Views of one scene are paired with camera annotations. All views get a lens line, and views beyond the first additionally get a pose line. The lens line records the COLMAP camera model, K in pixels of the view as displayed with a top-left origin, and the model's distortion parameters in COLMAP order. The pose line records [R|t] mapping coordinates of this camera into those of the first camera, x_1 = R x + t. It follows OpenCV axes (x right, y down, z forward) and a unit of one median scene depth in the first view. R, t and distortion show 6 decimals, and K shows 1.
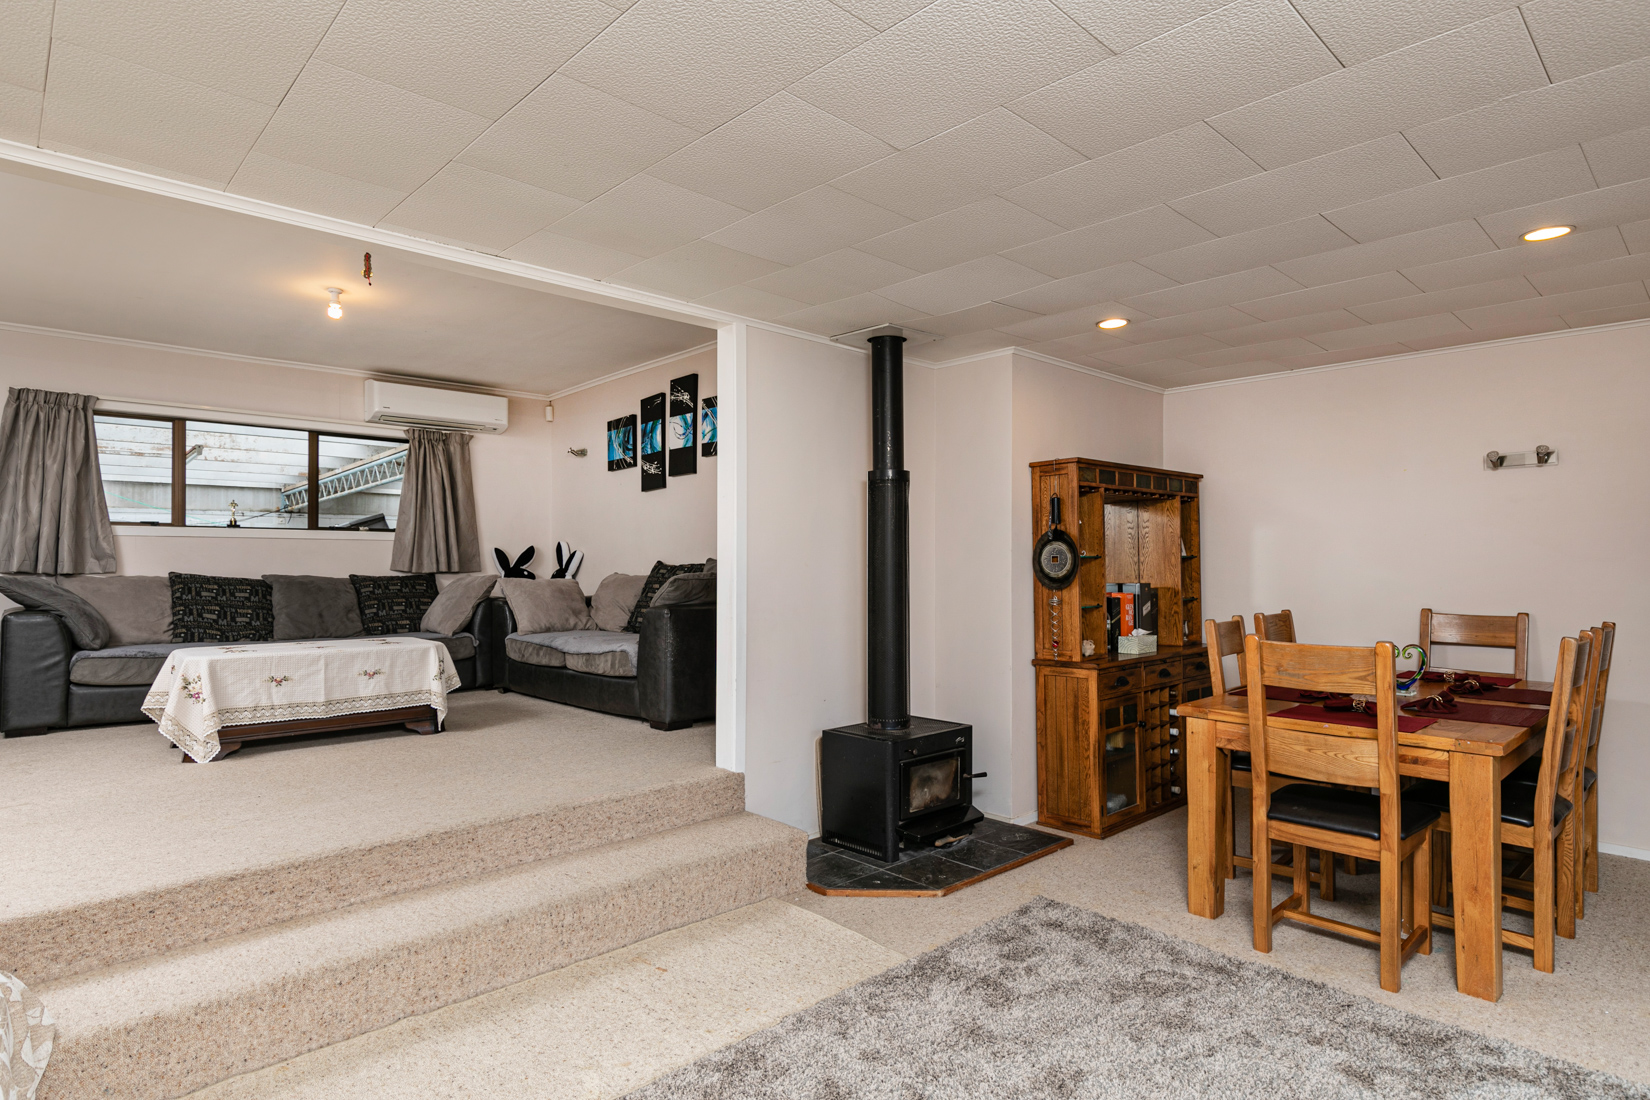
lens RADIAL K [[933.4, 0, 823.8], [0, 933.4, 504.8], [0, 0, 1]] dist [0.000232, 0.001882]
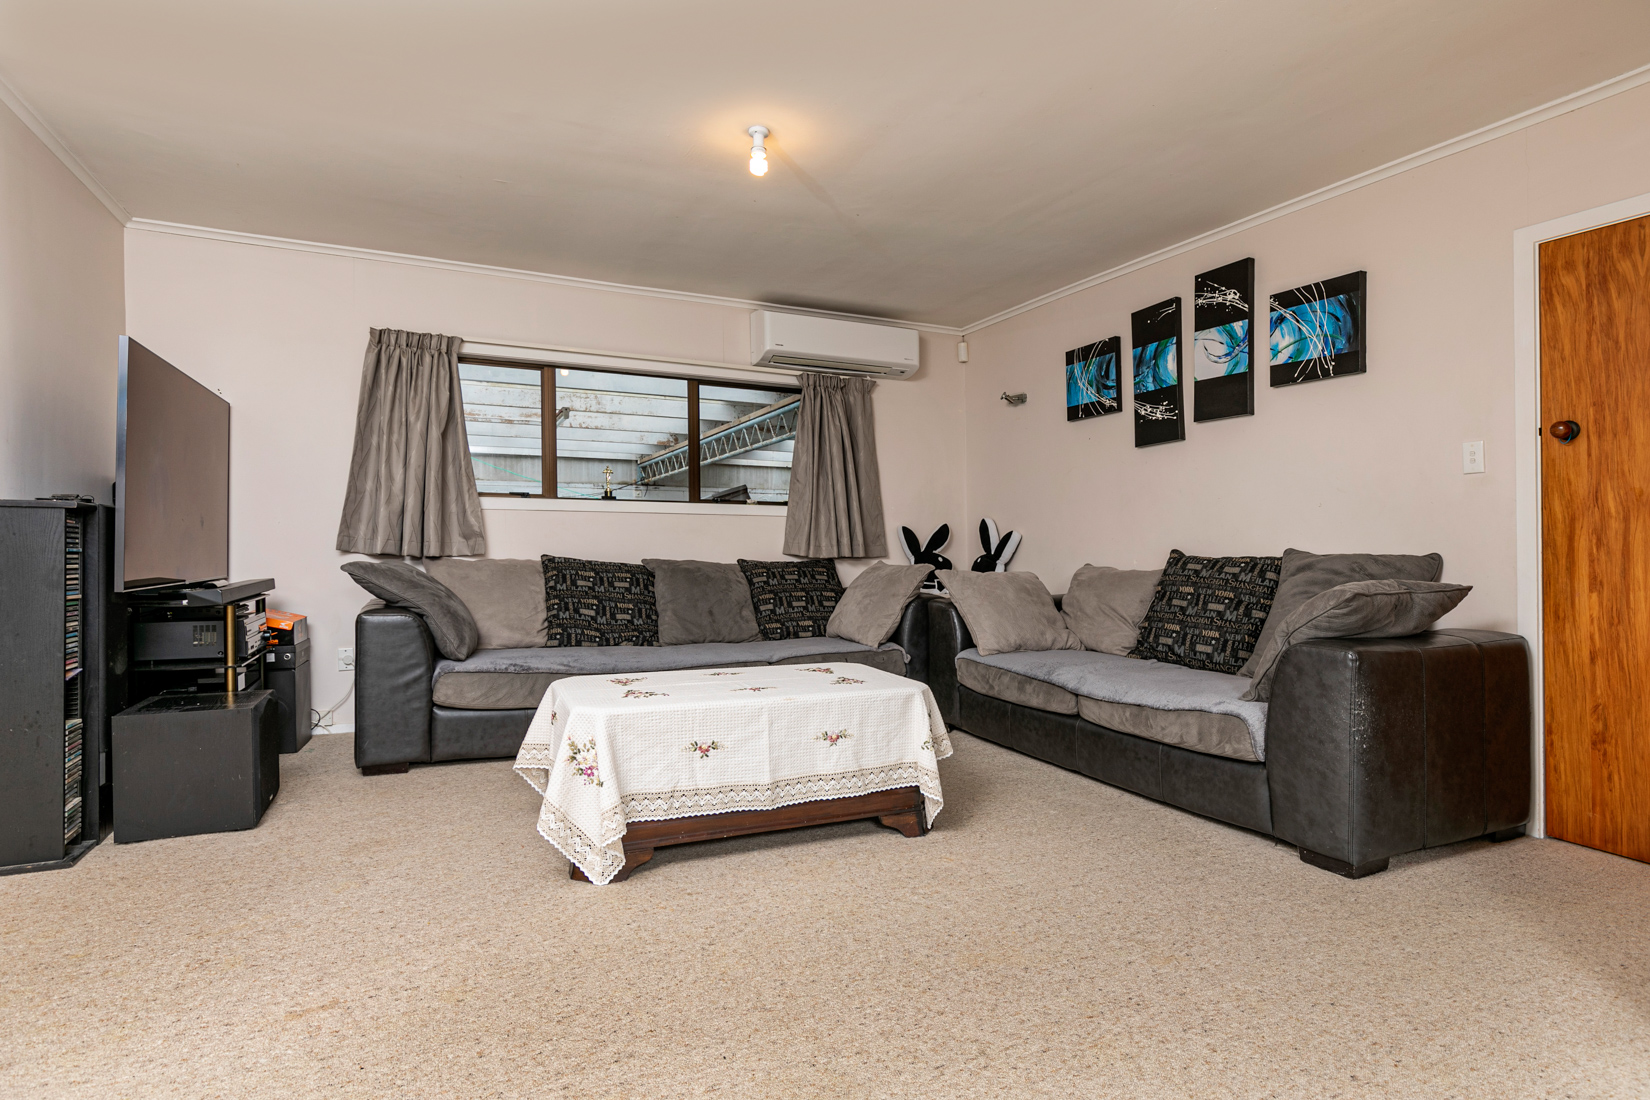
lens RADIAL K [[883.3, 0, 826.4], [0, 883.3, 510.8], [0, 0, 1]] dist [0.000759, -0.000175]
pose [[0.957560, 0.003759, -0.288211, -0.240973], [0.006177, 0.999418, 0.033558, 0.009972], [0.288169, -0.033914, 0.956979, 0.335389]]
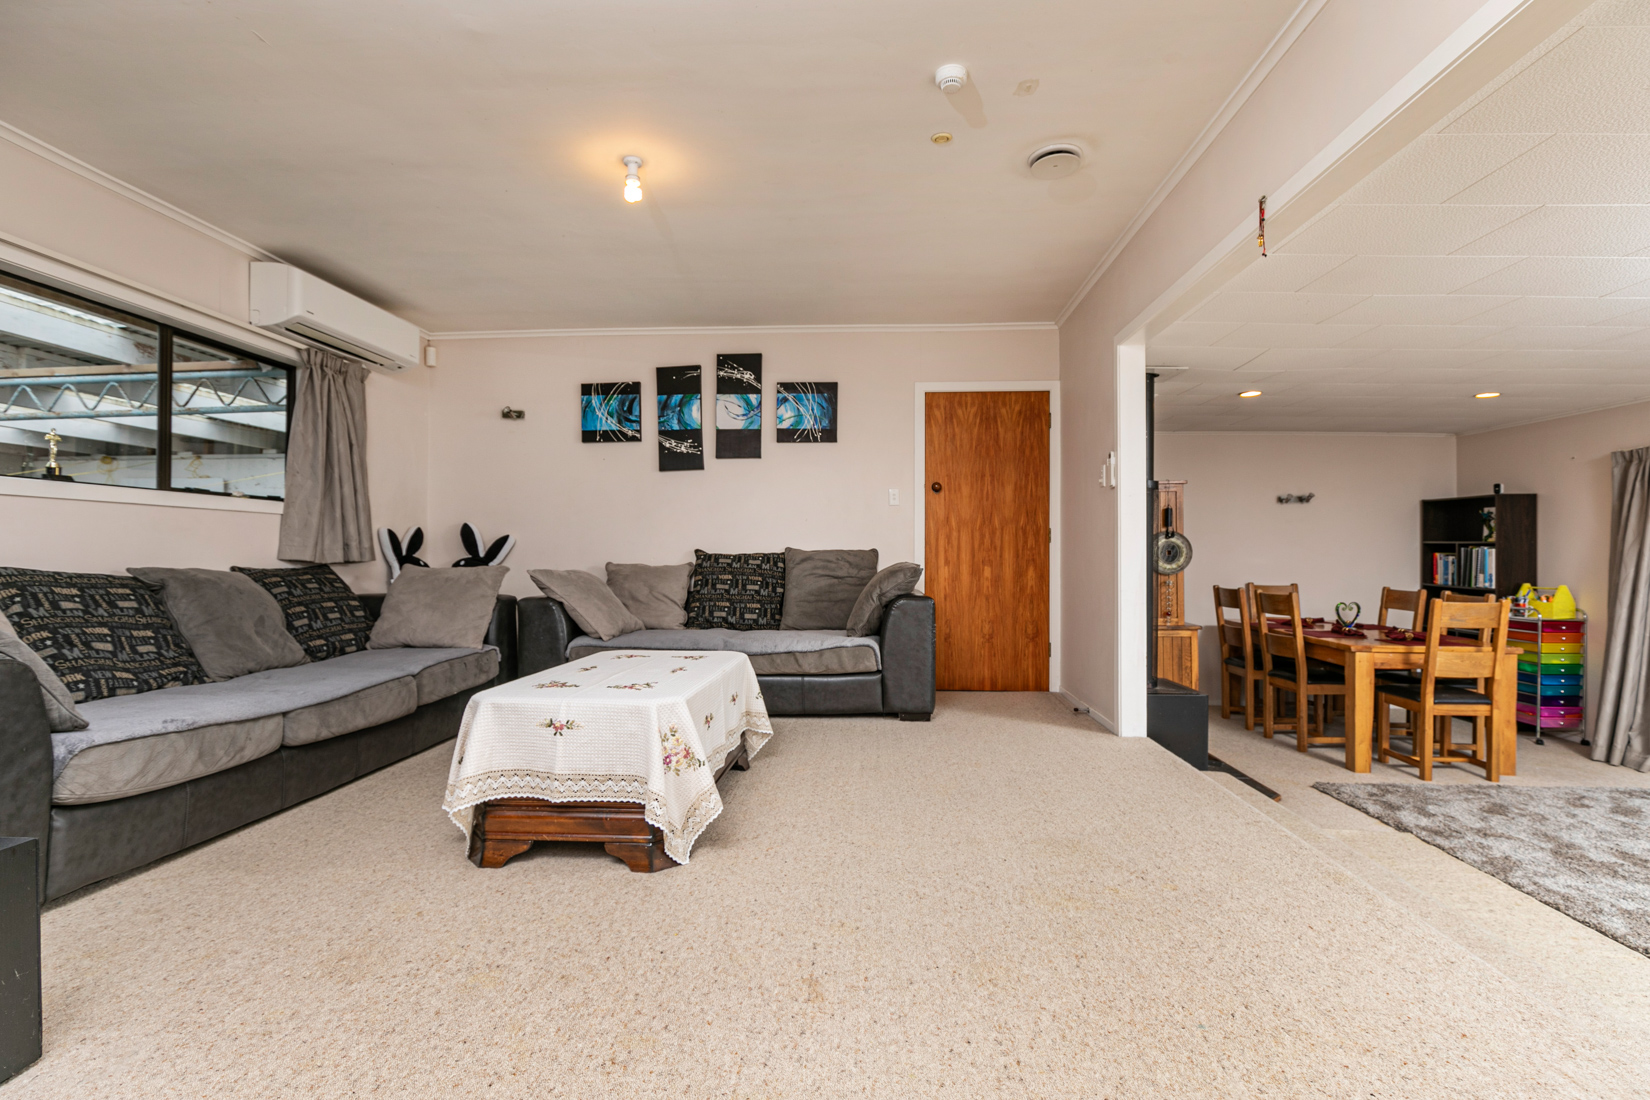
lens RADIAL K [[804.0, 0, 828.3], [0, 804.0, 515.2], [0, 0, 1]] dist [-0.001273, -0.000403]
pose [[0.699714, 0.038326, 0.713394, -0.670756], [-0.051466, 0.998670, -0.003173, 0.023633], [-0.712567, -0.034496, 0.700756, 0.370803]]
